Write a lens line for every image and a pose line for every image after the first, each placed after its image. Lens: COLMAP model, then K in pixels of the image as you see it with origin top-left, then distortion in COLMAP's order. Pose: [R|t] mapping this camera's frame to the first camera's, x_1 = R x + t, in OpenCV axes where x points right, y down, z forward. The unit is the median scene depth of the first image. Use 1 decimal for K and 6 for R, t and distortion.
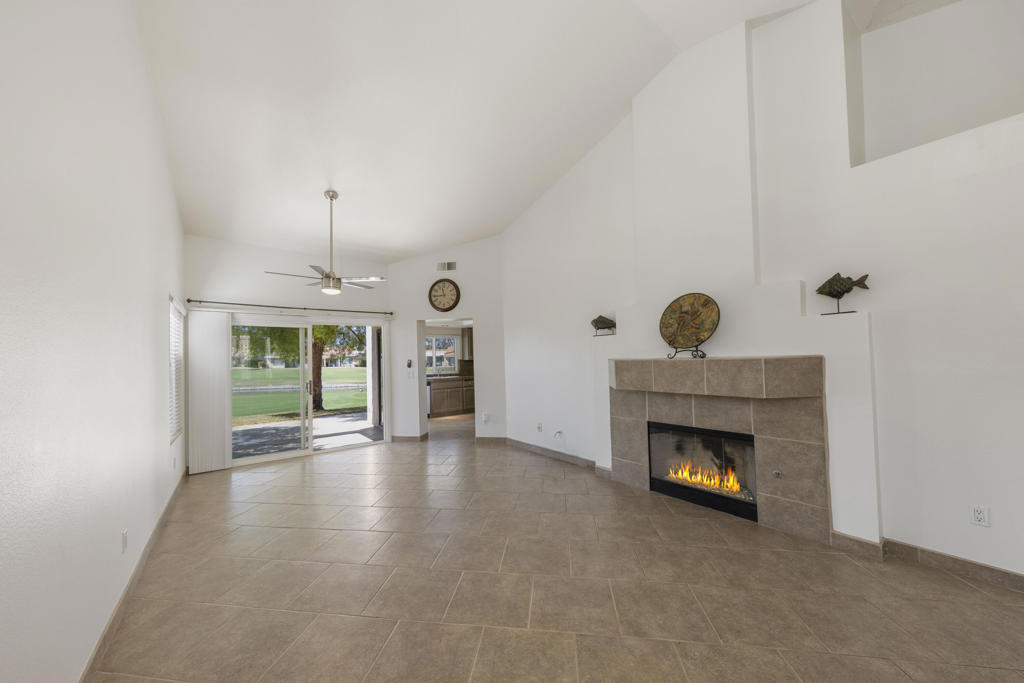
lens RADIAL K [[354.8, 0, 513.2], [0, 354.8, 349.9], [0, 0, 1]] dist [0.001480, 0.000011]
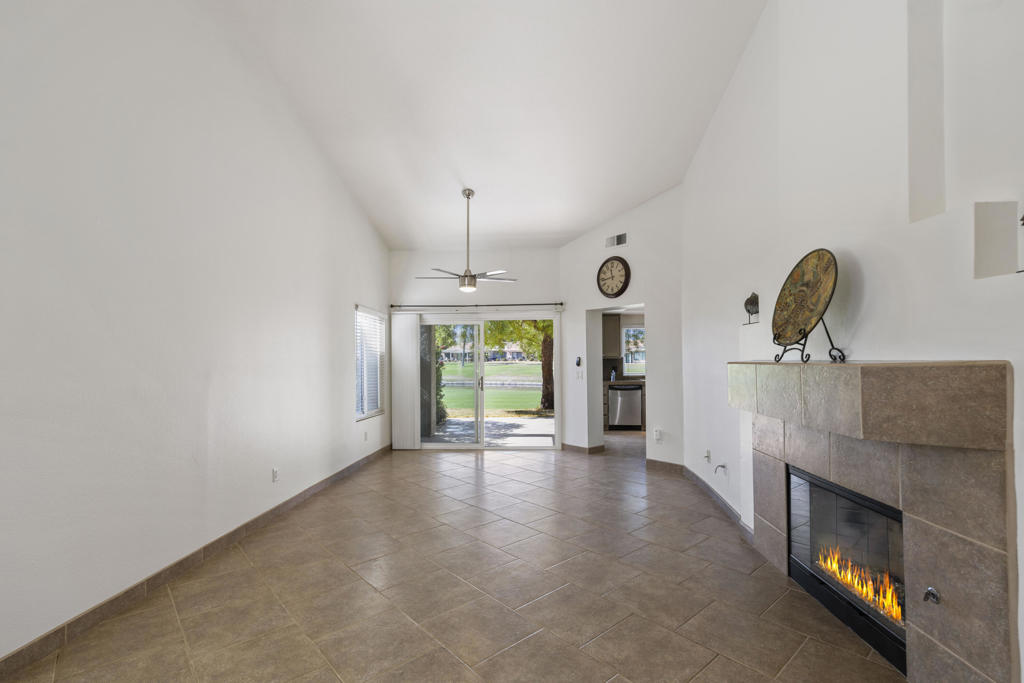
lens RADIAL K [[466.7, 0, 514.7], [0, 466.7, 352.6], [0, 0, 1]] dist [0.003224, -0.000105]
pose [[0.757380, 0.006010, -0.652947, 0.454195], [0.008612, 0.999779, 0.019192, -0.007788], [0.652918, -0.020158, 0.757160, 0.071766]]
